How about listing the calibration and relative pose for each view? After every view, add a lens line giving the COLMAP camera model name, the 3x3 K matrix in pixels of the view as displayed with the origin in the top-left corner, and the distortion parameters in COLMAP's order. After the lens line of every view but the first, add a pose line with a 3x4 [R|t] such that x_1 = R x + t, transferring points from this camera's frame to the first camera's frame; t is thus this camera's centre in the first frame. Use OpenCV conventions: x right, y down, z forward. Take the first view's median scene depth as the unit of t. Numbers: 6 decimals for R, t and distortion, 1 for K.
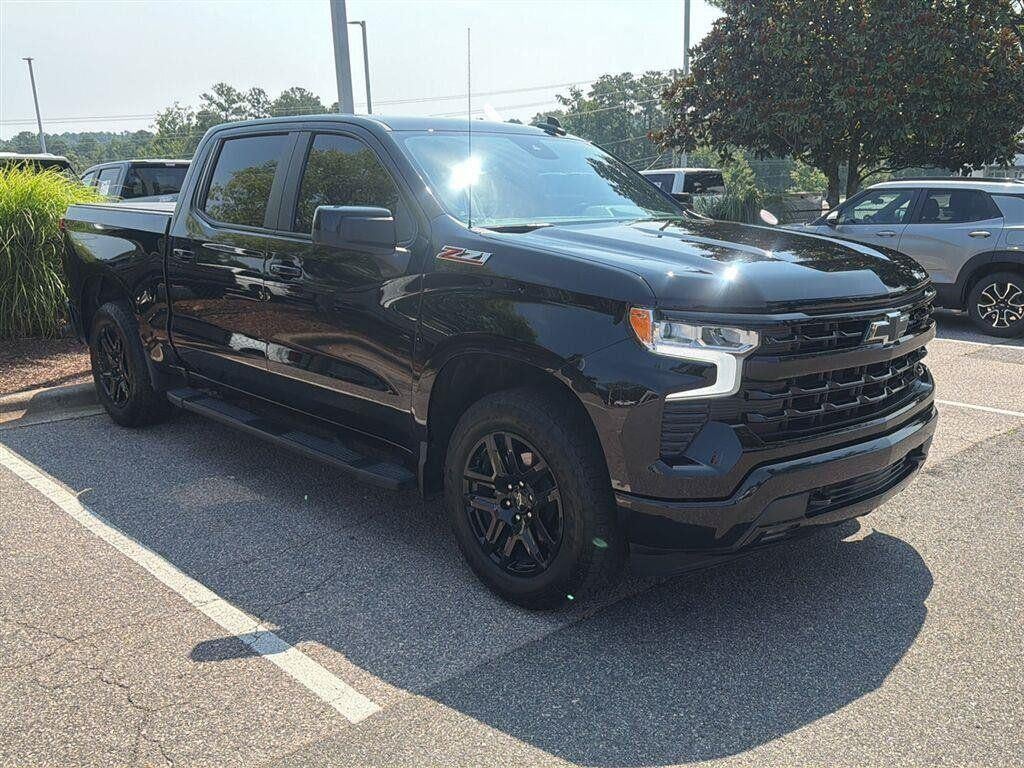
lens RADIAL K [[917.7, 0, 516.6], [0, 917.7, 386.8], [0, 0, 1]] dist [0.083333, -0.145197]
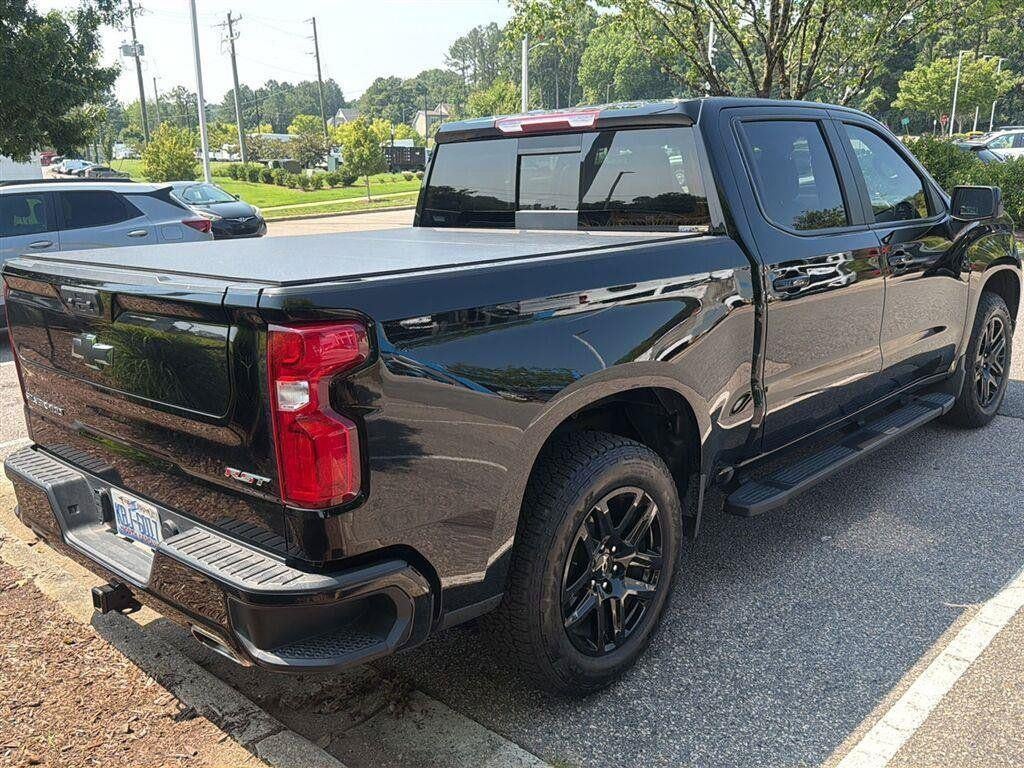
lens RADIAL K [[917.7, 0, 516.6], [0, 917.7, 386.8], [0, 0, 1]] dist [0.083333, -0.145197]
pose [[-0.046777, -0.234618, 0.970962, -1.292066], [0.245569, 0.939494, 0.238845, -0.350374], [-0.968250, 0.249610, 0.013668, 1.490781]]
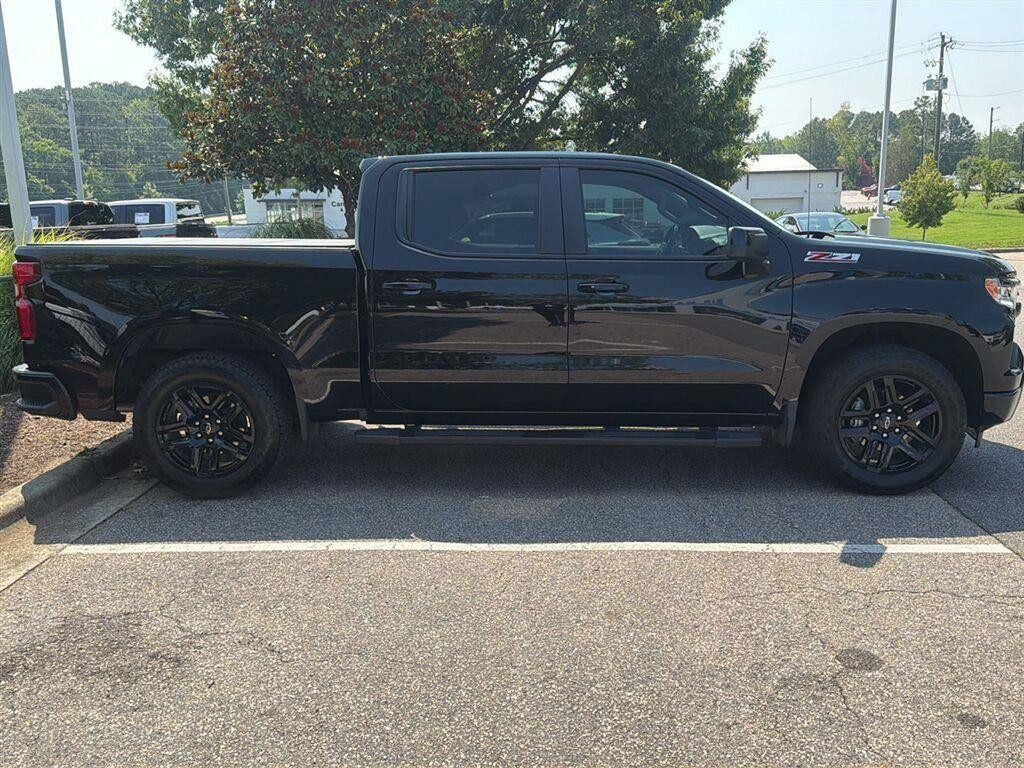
lens RADIAL K [[917.7, 0, 516.6], [0, 917.7, 386.8], [0, 0, 1]] dist [0.083333, -0.145197]
pose [[0.717112, -0.138069, 0.683145, -1.182242], [0.160811, 0.986511, 0.030574, -0.059228], [-0.678152, 0.087932, 0.729643, 0.270594]]
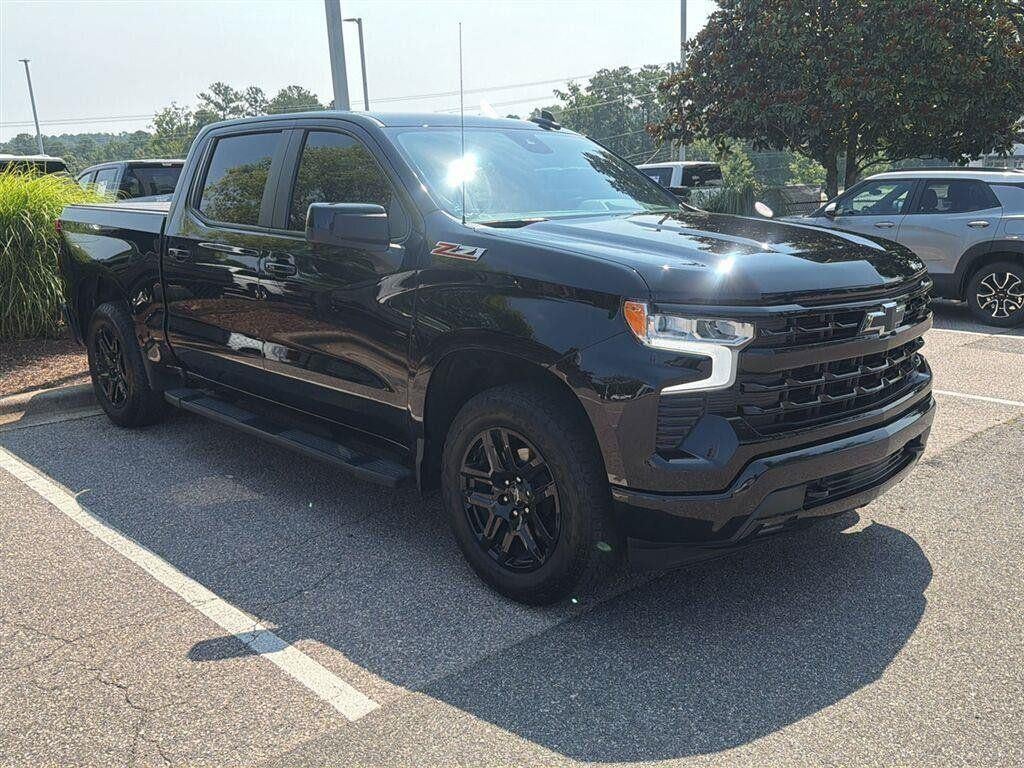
lens RADIAL K [[917.7, 0, 516.6], [0, 917.7, 386.8], [0, 0, 1]] dist [0.083333, -0.145197]
pose [[0.999922, -0.012350, -0.001692, 0.005104], [0.012357, 0.999915, 0.004248, 0.000627], [0.001639, -0.004269, 0.999990, 0.002238]]
